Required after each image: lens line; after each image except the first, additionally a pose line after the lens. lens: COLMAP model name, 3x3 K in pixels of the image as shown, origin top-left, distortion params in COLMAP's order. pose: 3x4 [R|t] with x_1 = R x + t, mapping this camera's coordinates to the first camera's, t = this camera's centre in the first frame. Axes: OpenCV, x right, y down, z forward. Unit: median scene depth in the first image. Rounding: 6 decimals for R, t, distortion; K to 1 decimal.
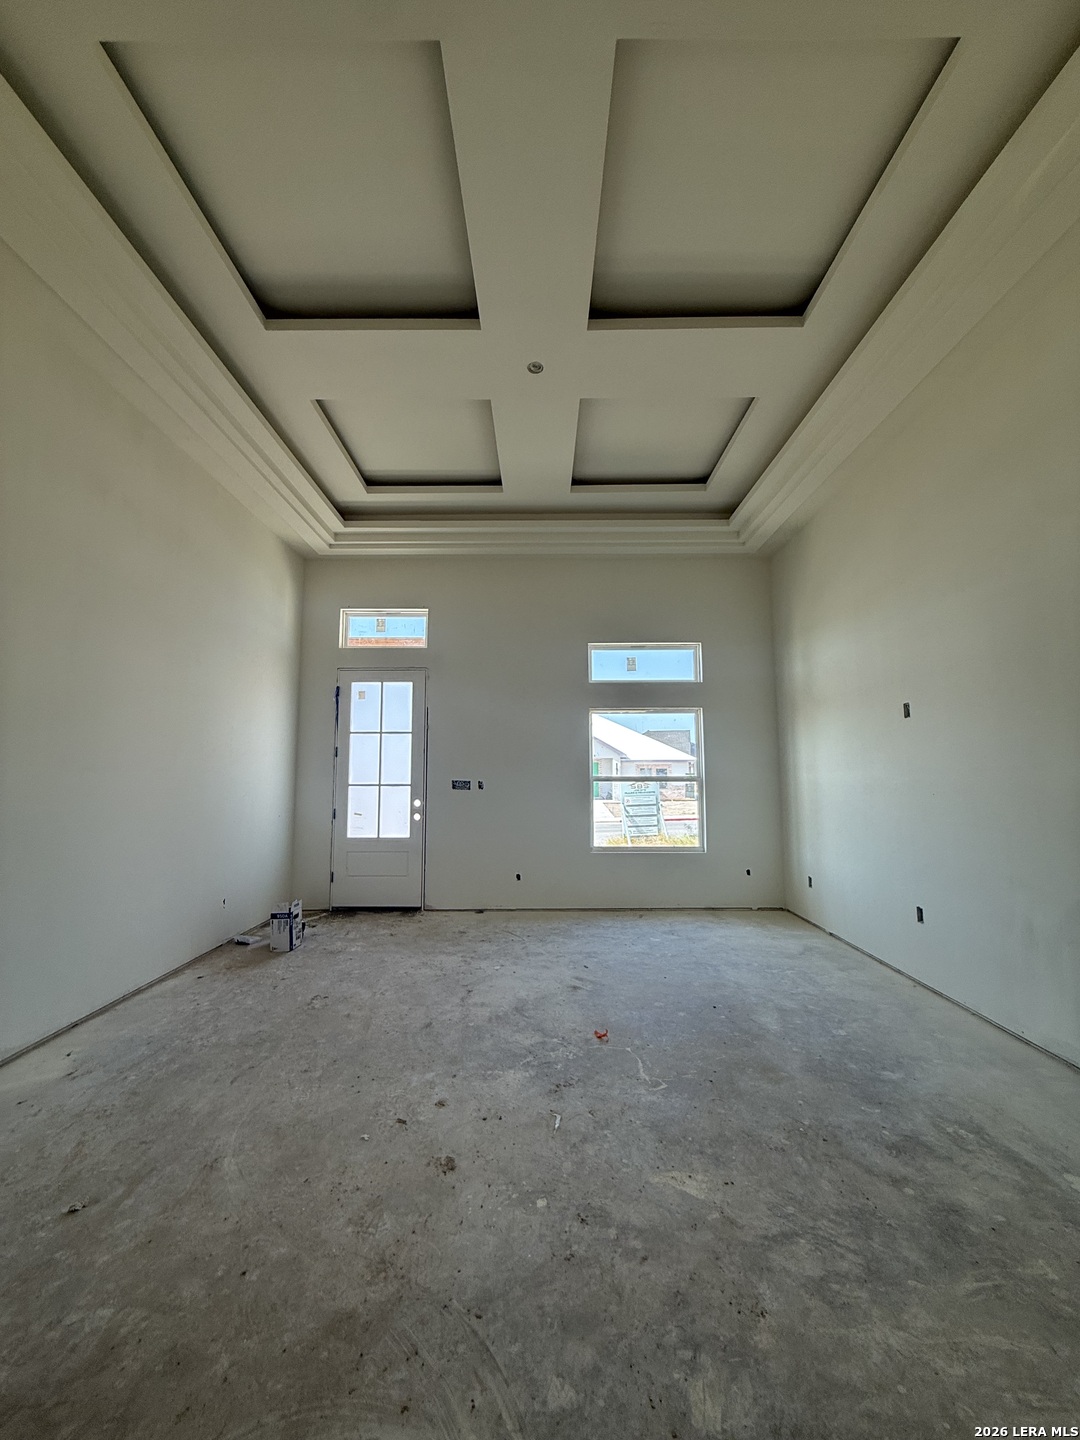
lens RADIAL K [[573.8, 0, 539.9], [0, 573.8, 718.7], [0, 0, 1]] dist [0.001026, -0.000259]
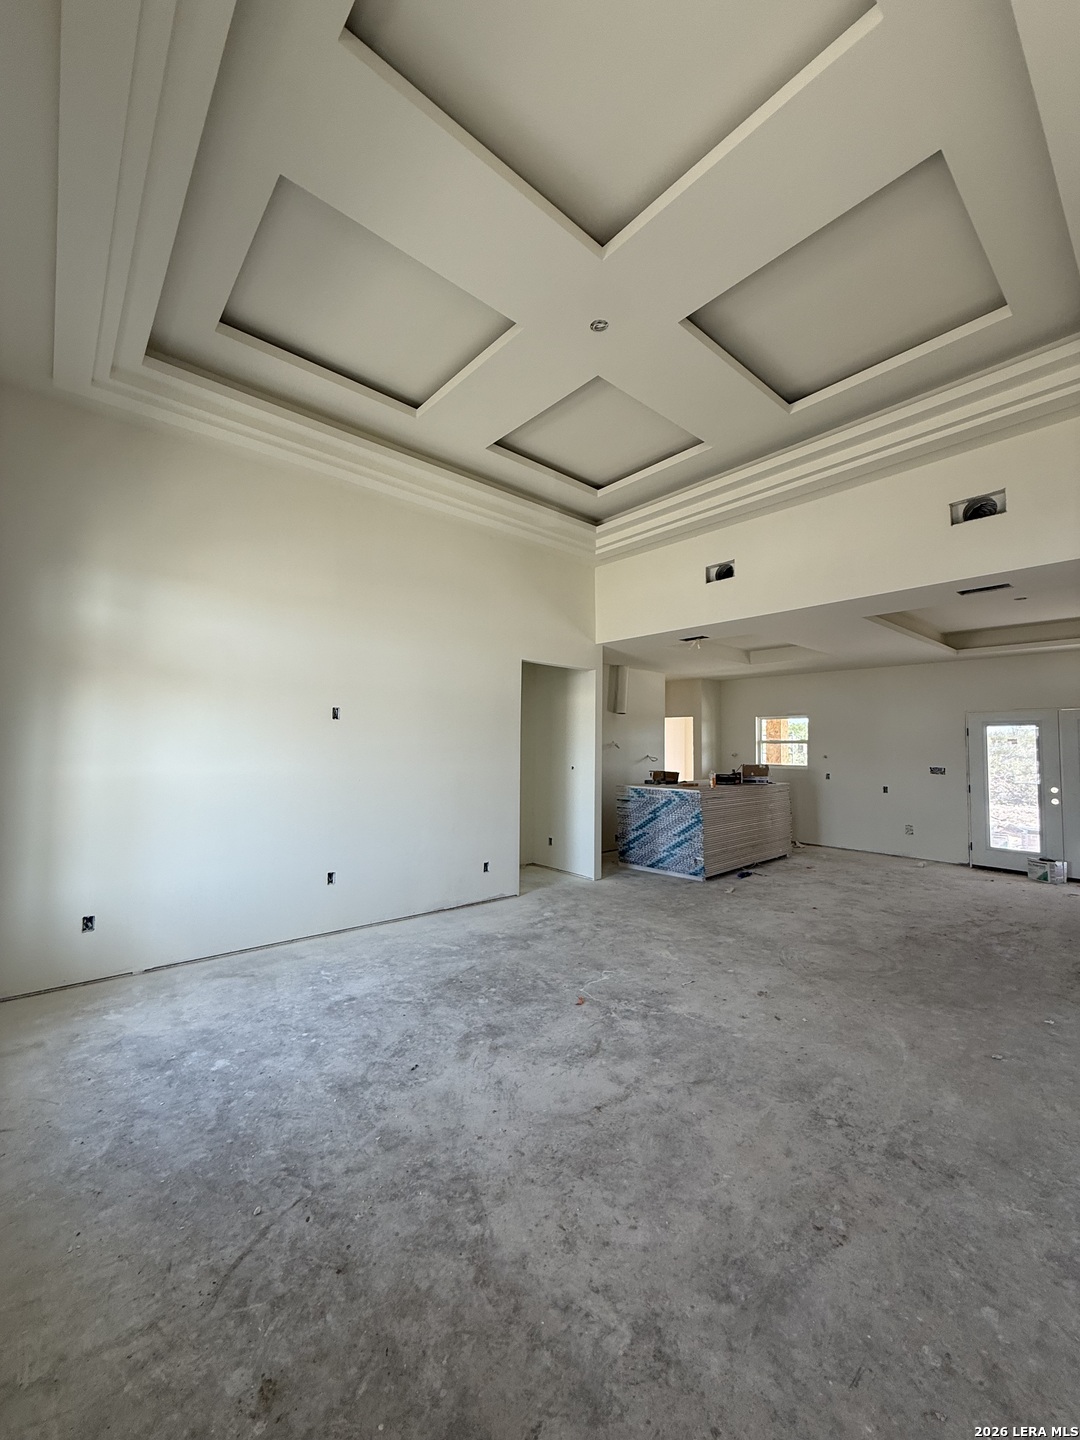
lens RADIAL K [[573.8, 0, 542.2], [0, 573.8, 714.7], [0, 0, 1]] dist [0.001026, -0.000259]
pose [[-0.659301, 0.035515, 0.751040, -0.817276], [-0.084987, 0.988962, -0.121371, 0.143572], [-0.747060, -0.143848, -0.649006, 2.112388]]
